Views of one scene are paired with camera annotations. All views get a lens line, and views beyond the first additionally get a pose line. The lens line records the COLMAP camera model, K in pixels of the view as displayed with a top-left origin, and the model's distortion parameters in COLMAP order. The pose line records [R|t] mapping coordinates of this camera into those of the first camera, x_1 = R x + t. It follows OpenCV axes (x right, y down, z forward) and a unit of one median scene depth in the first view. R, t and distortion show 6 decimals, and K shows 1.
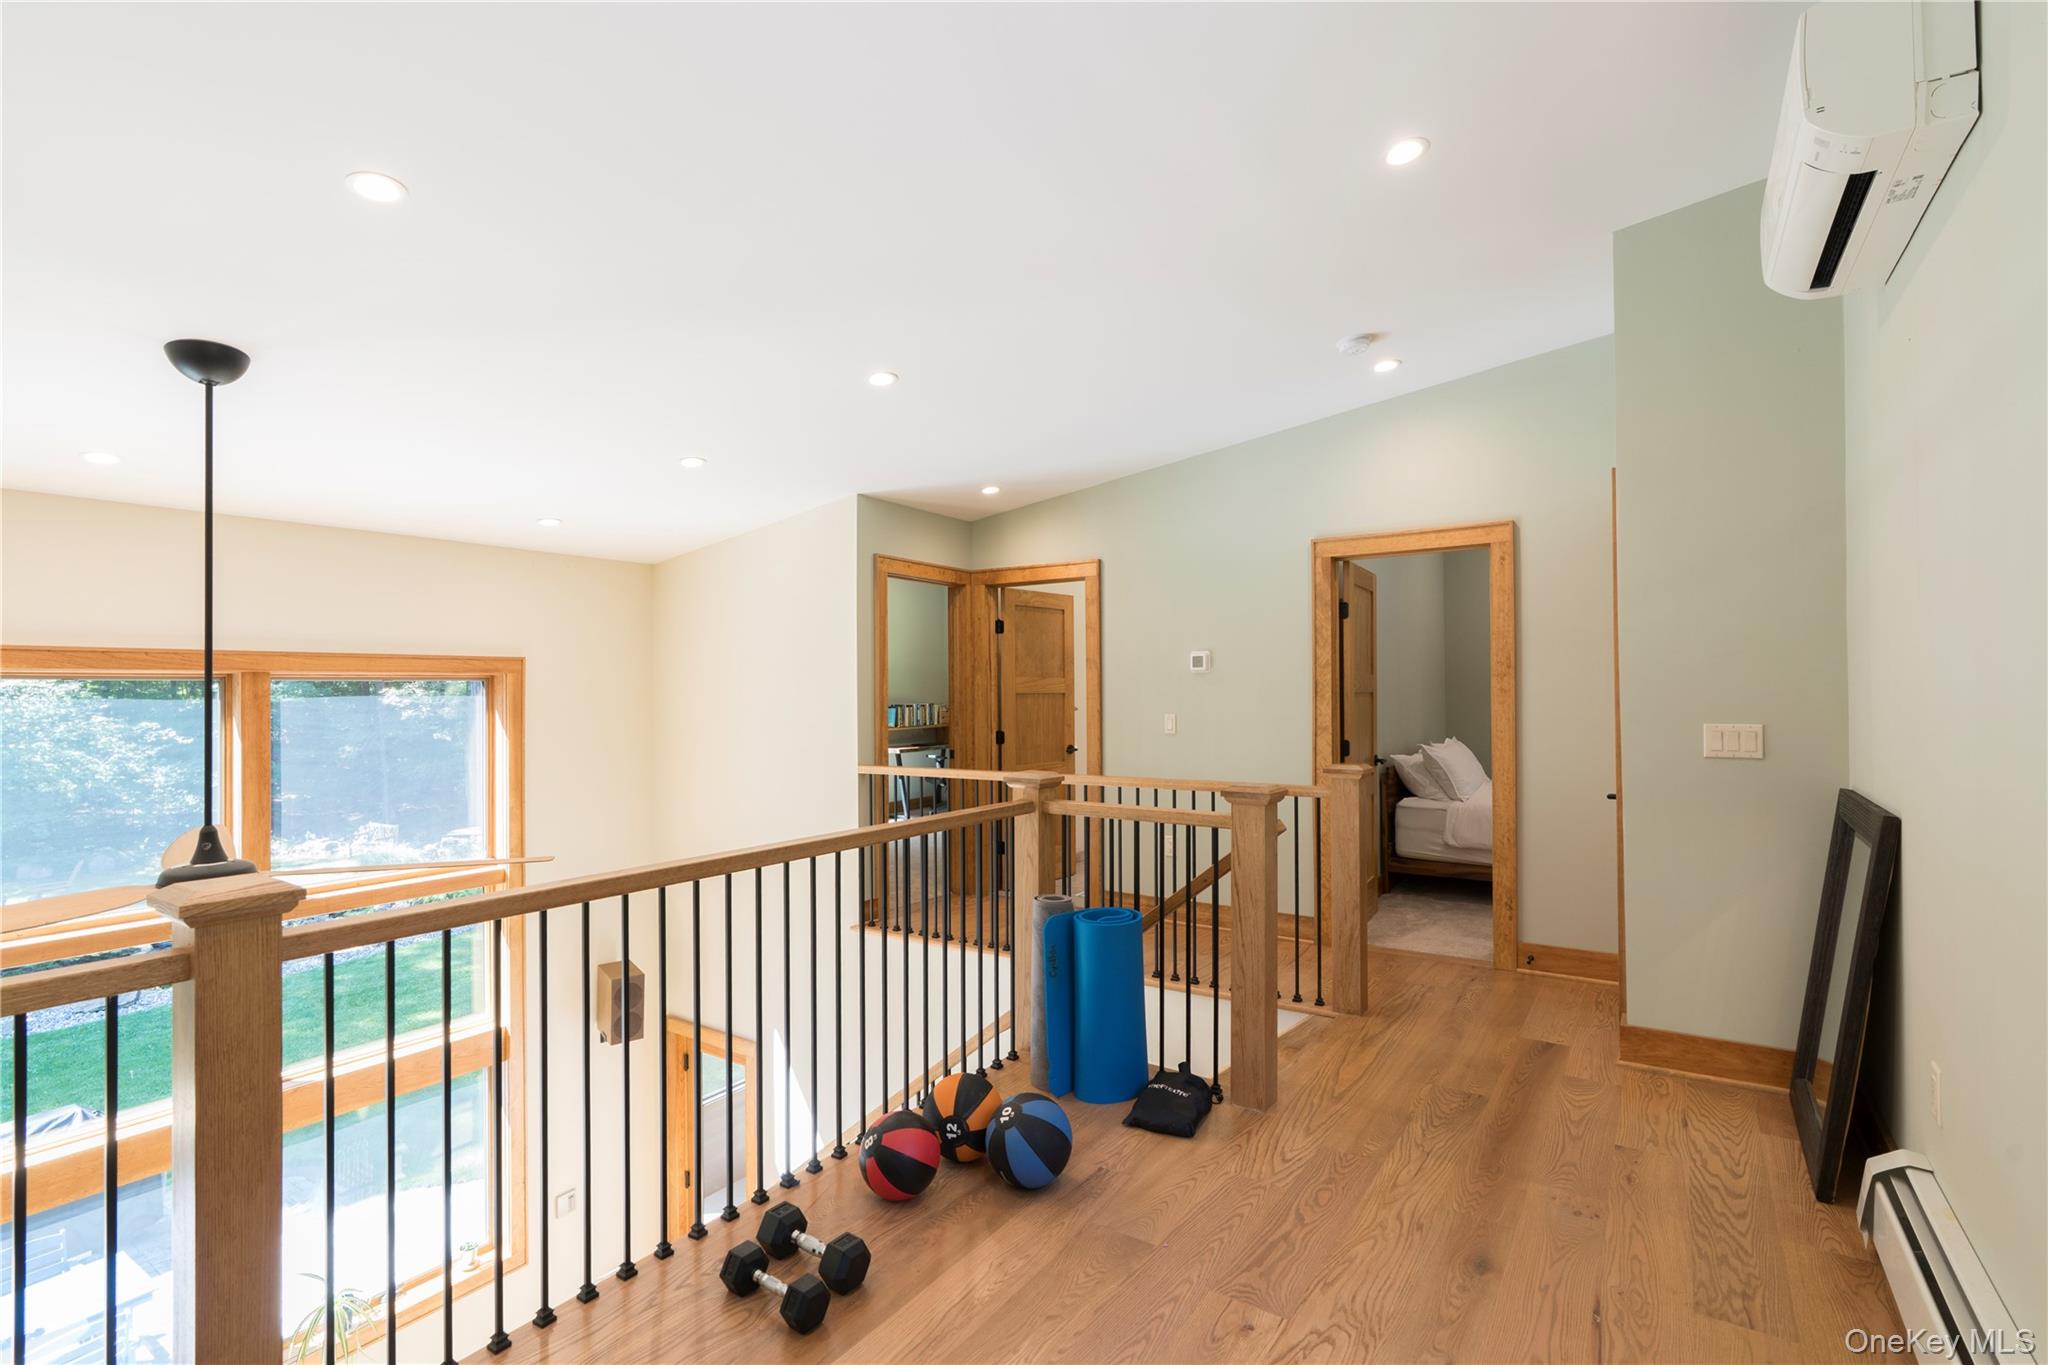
lens RADIAL K [[933.0, 0, 1037.6], [0, 933.0, 680.8], [0, 0, 1]] dist [-0.000506, -0.000011]
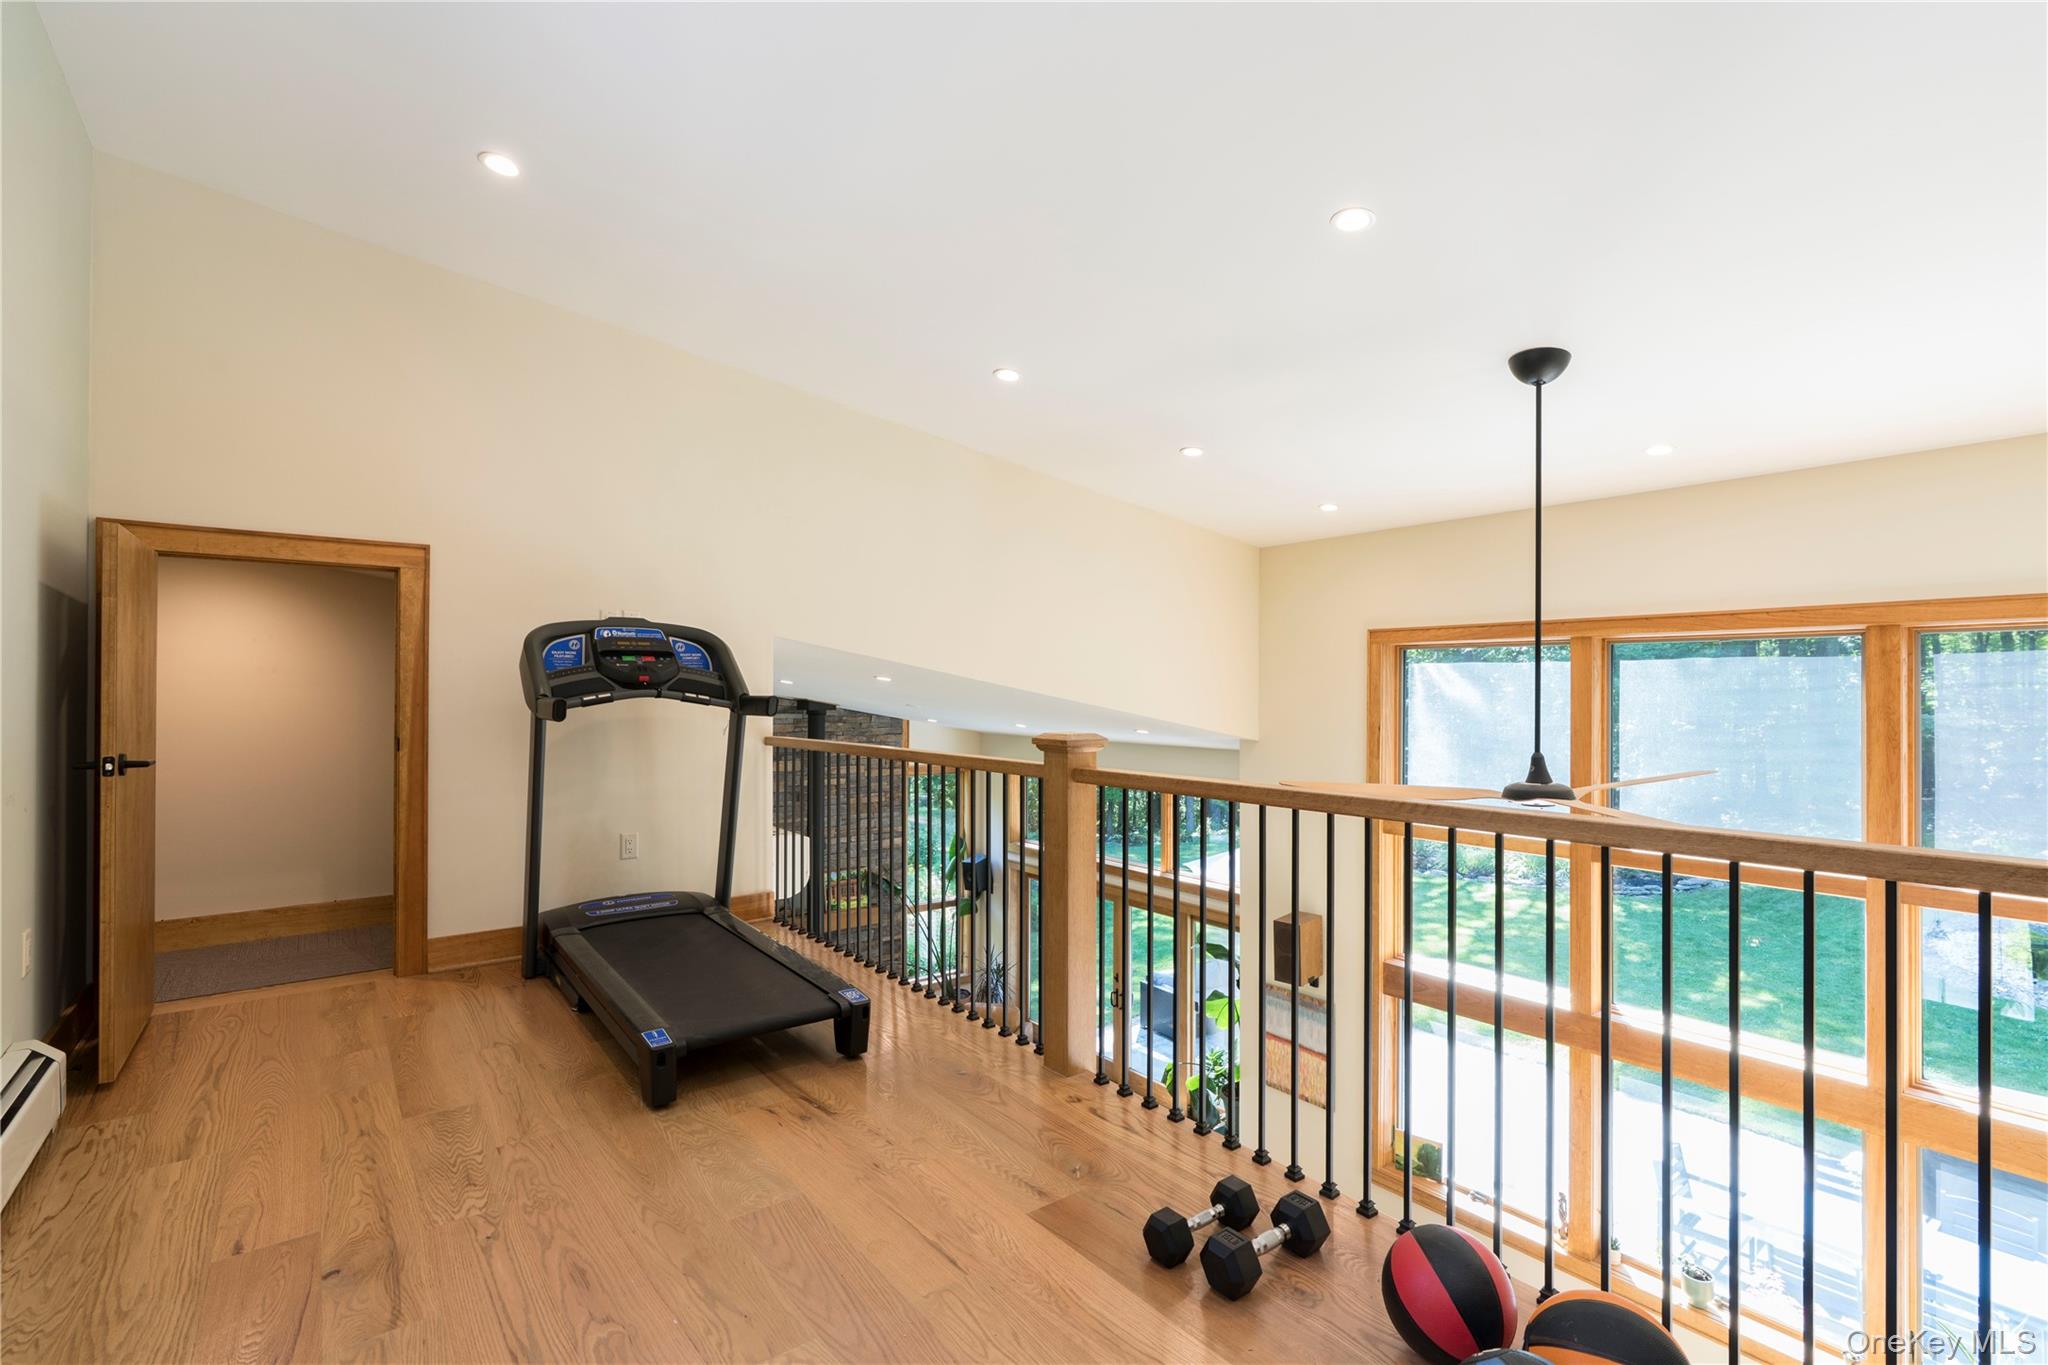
lens RADIAL K [[933.0, 0, 1037.6], [0, 933.0, 680.8], [0, 0, 1]] dist [-0.000506, -0.000011]
pose [[-0.309352, 0.008385, -0.950911, 0.451787], [0.009854, 0.999936, 0.005611, 0.049148], [0.950897, -0.007634, -0.309415, 0.756521]]
